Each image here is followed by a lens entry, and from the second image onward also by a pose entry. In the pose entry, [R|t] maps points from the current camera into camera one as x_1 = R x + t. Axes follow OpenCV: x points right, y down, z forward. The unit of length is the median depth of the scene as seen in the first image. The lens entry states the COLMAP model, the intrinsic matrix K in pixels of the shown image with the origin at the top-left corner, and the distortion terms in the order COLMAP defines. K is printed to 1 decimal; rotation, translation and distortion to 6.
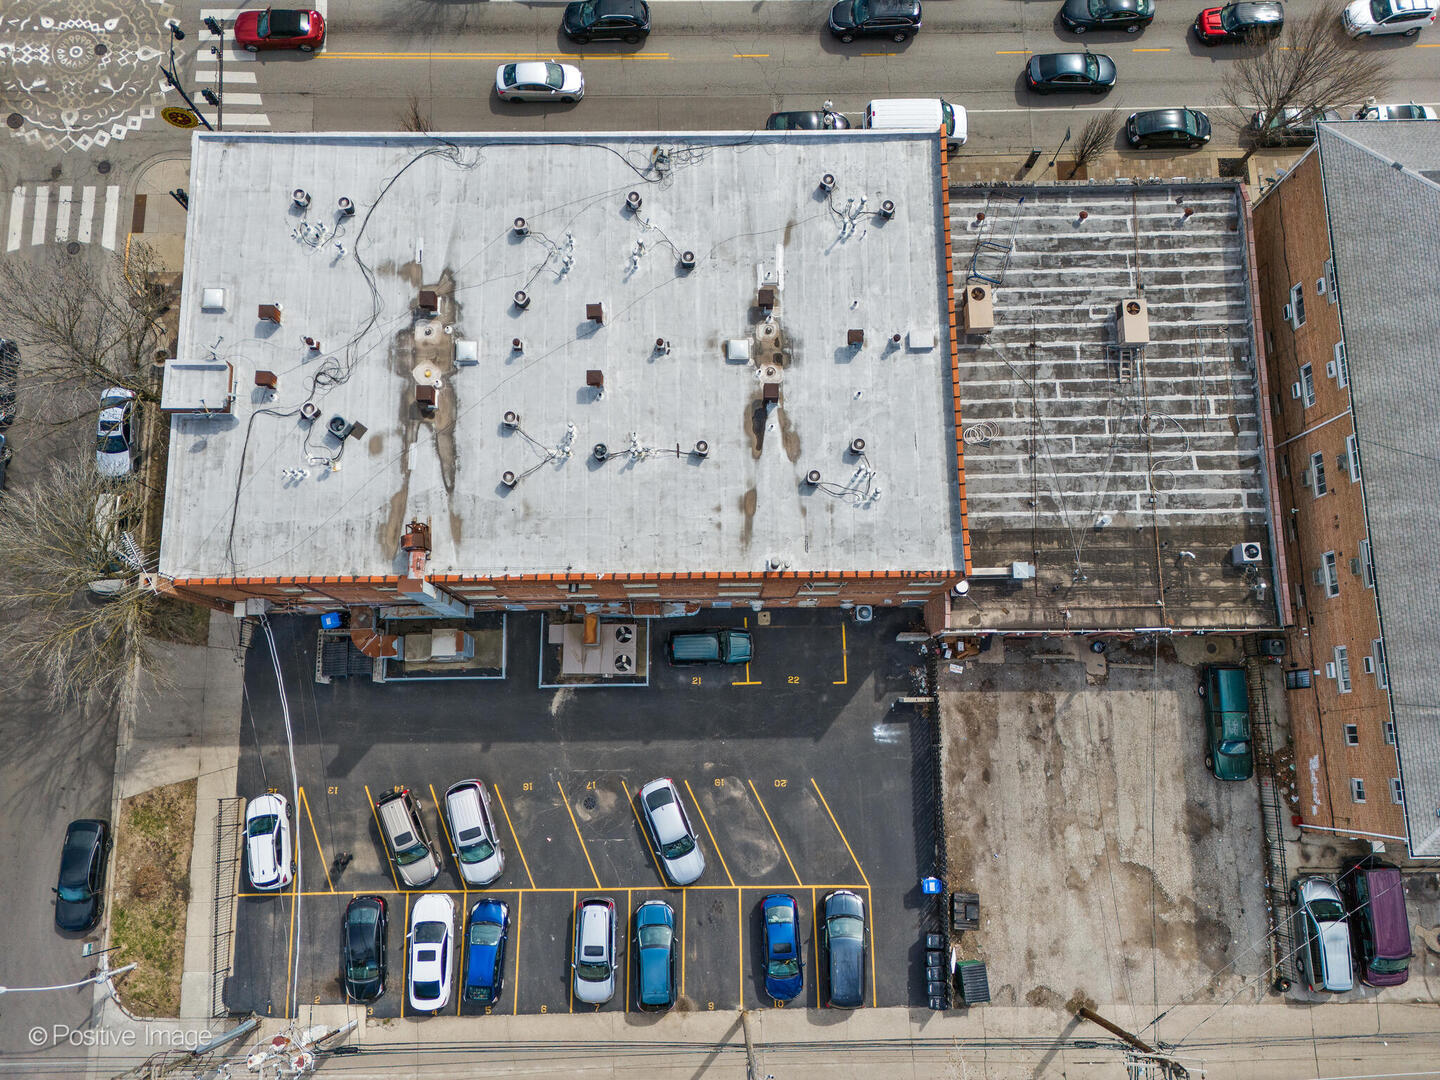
lens RADIAL K [[1071.0, 0, 696.8], [0, 1071.0, 558.4], [0, 0, 1]] dist [0.075634, -0.065455]
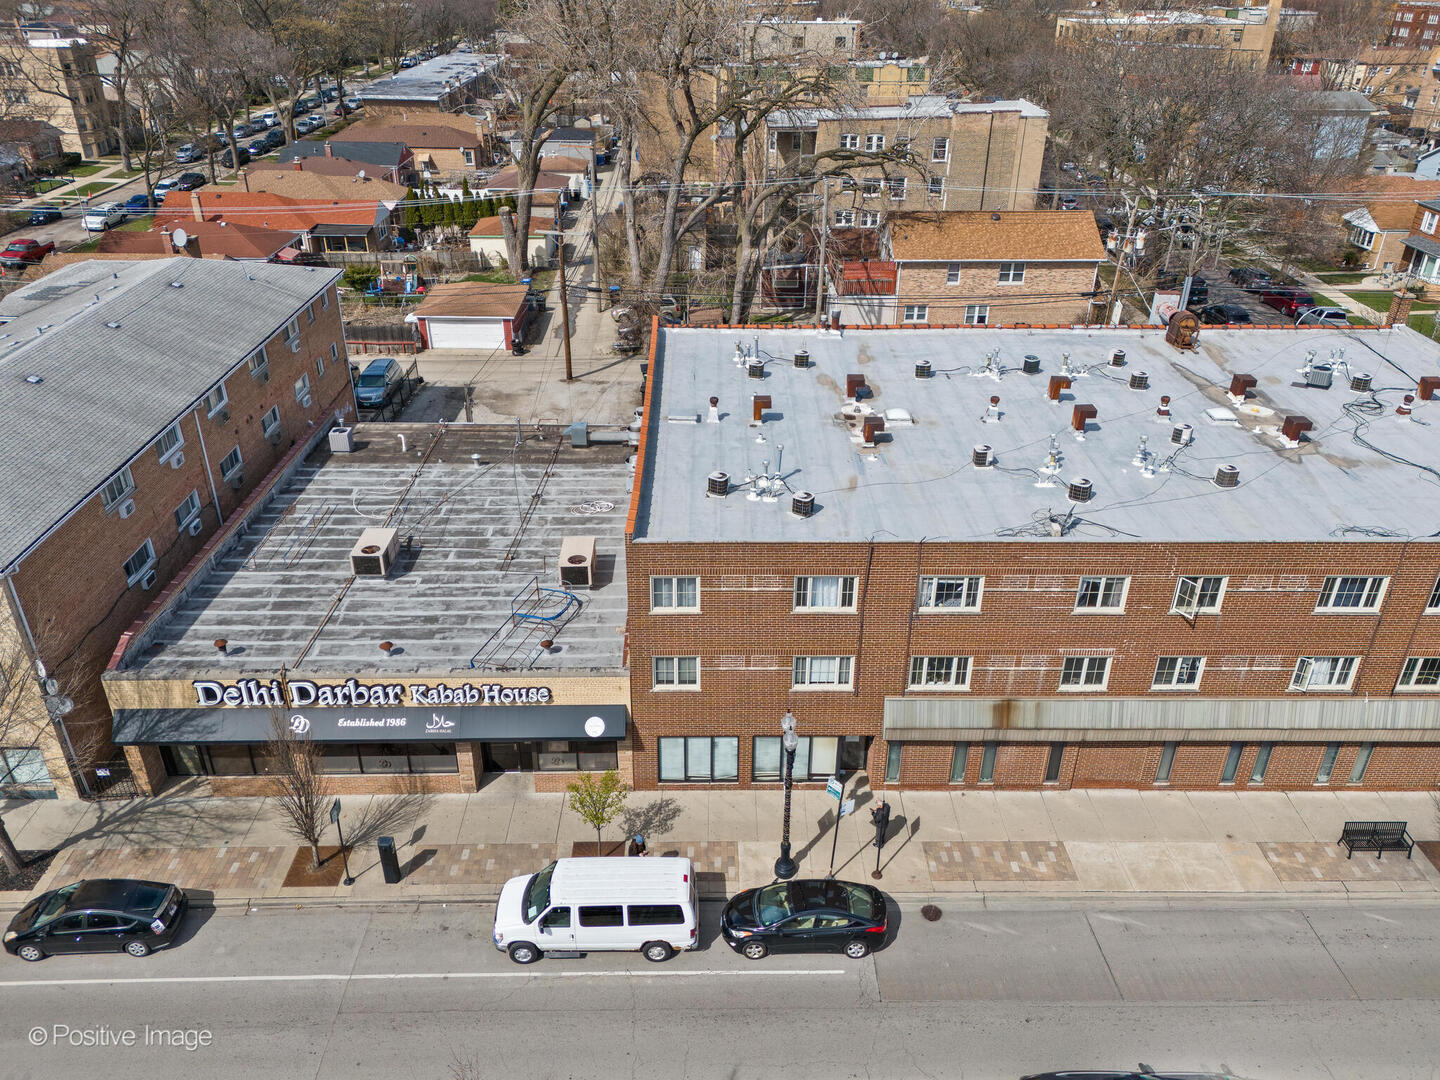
lens RADIAL K [[1071.0, 0, 729.4], [0, 1071.0, 542.5], [0, 0, 1]] dist [0.075634, -0.065455]
pose [[-0.999873, -0.008399, -0.013518, 0.169181], [-0.010257, -0.309388, 0.950881, -0.949881], [-0.012168, 0.950899, 0.309262, 0.774132]]
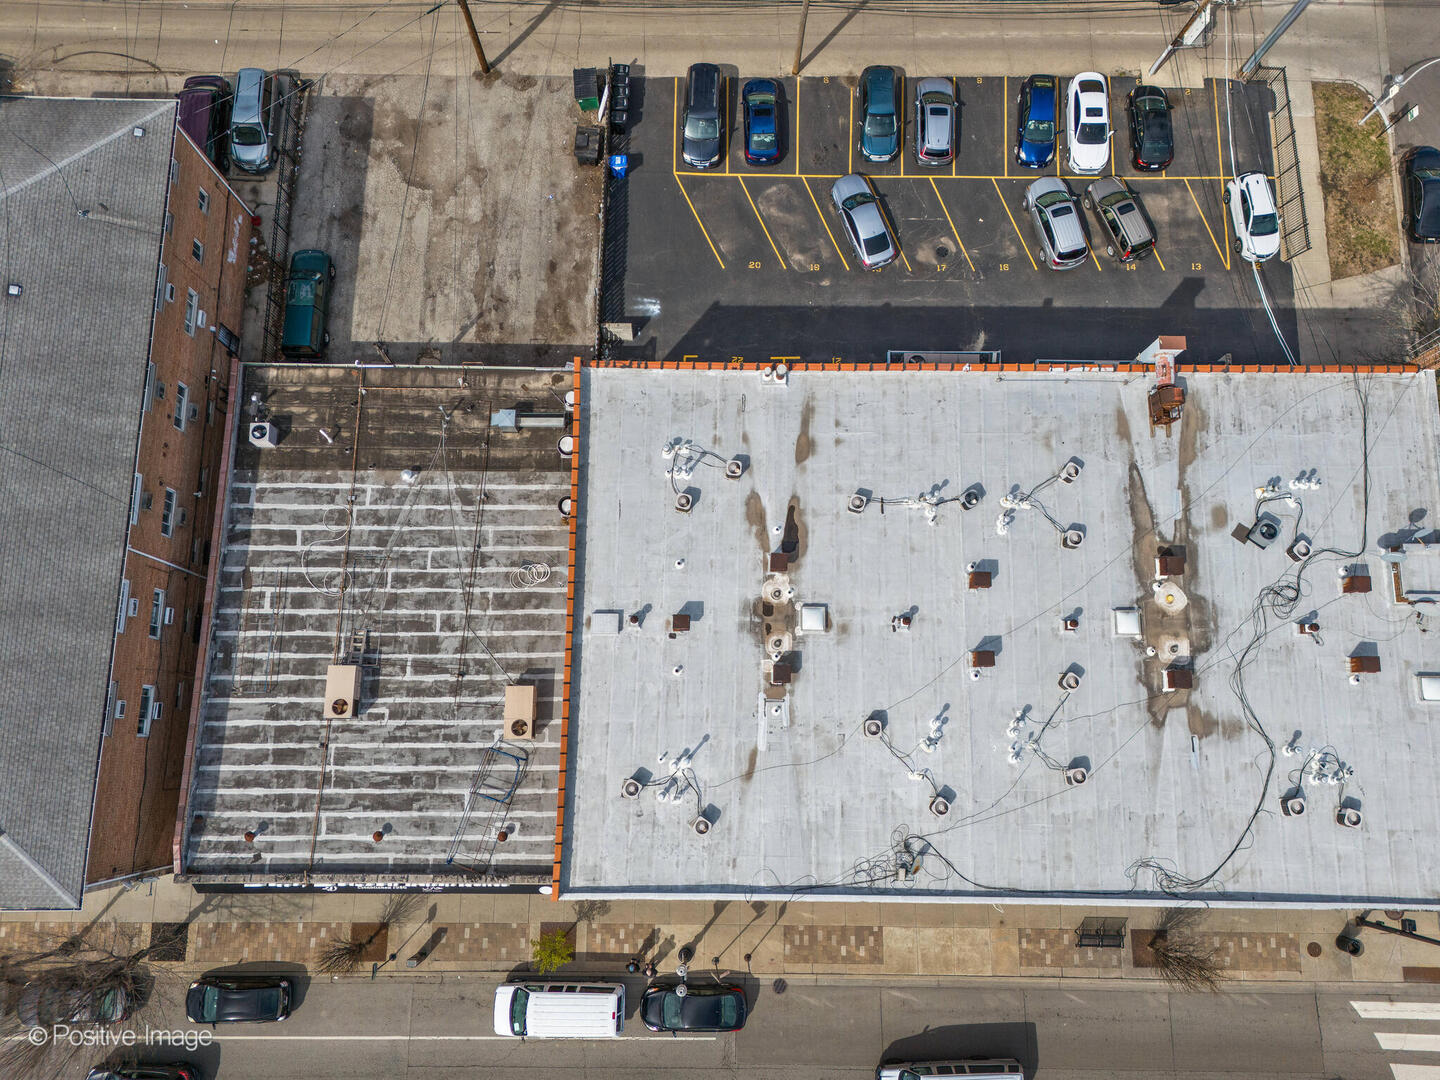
lens RADIAL K [[1071.0, 0, 719.5], [0, 1071.0, 539.1], [0, 0, 1]] dist [0.075634, -0.065455]
pose [[-0.999580, -0.028661, -0.004313, 0.111778], [0.025025, -0.928522, 0.370433, -0.422906], [-0.014622, 0.370169, 0.928849, 0.154280]]
